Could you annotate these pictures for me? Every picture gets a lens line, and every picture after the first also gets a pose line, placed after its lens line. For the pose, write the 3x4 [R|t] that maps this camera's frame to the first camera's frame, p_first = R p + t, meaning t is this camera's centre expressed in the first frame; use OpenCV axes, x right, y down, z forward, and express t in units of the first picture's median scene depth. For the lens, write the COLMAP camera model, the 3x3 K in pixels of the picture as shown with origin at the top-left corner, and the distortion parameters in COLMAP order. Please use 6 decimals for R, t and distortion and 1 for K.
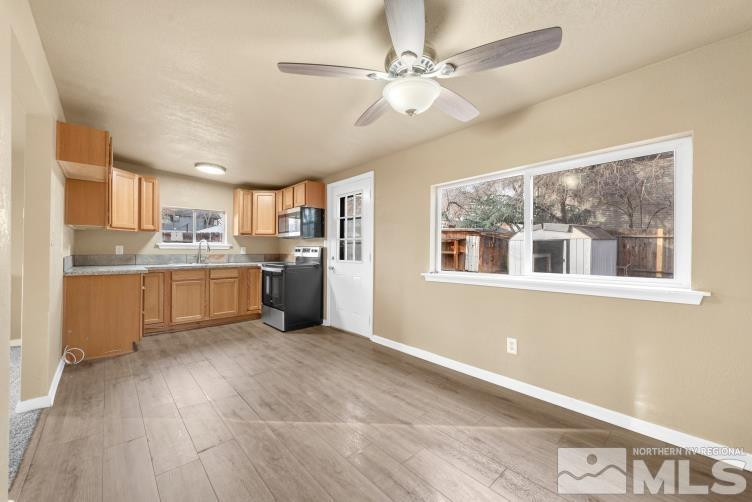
lens RADIAL K [[286.7, 0, 378.8], [0, 286.7, 247.2], [0, 0, 1]] dist [0.002293, -0.000015]
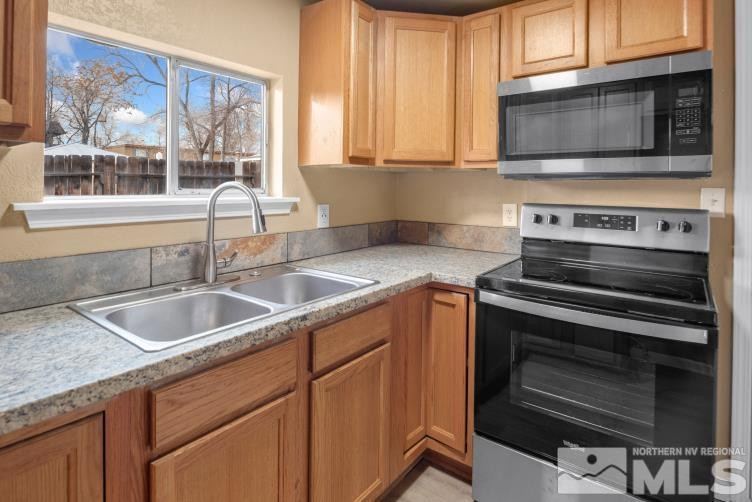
lens RADIAL K [[404.7, 0, 389.4], [0, 404.7, 182.2], [0, 0, 1]] dist [-0.002768, 0.001146]
pose [[0.983594, 0.008596, 0.180190, -0.556426], [-0.008691, 0.999962, -0.000260, -0.027937], [-0.180185, -0.001310, 0.983632, 0.664094]]
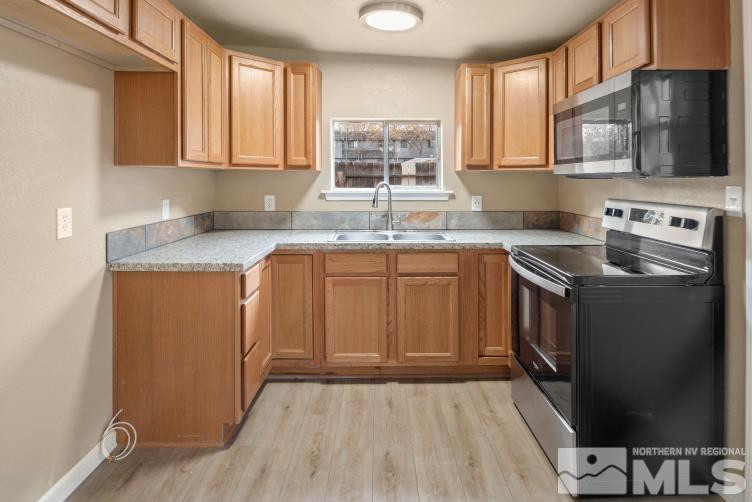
lens RADIAL K [[404.7, 0, 389.1], [0, 404.7, 172.9], [0, 0, 1]] dist [-0.002768, 0.001146]
pose [[0.743768, -0.012720, -0.668317, -0.173199], [0.007917, 0.999916, -0.010220, -0.035530], [0.668391, 0.002310, 0.743807, 0.504039]]
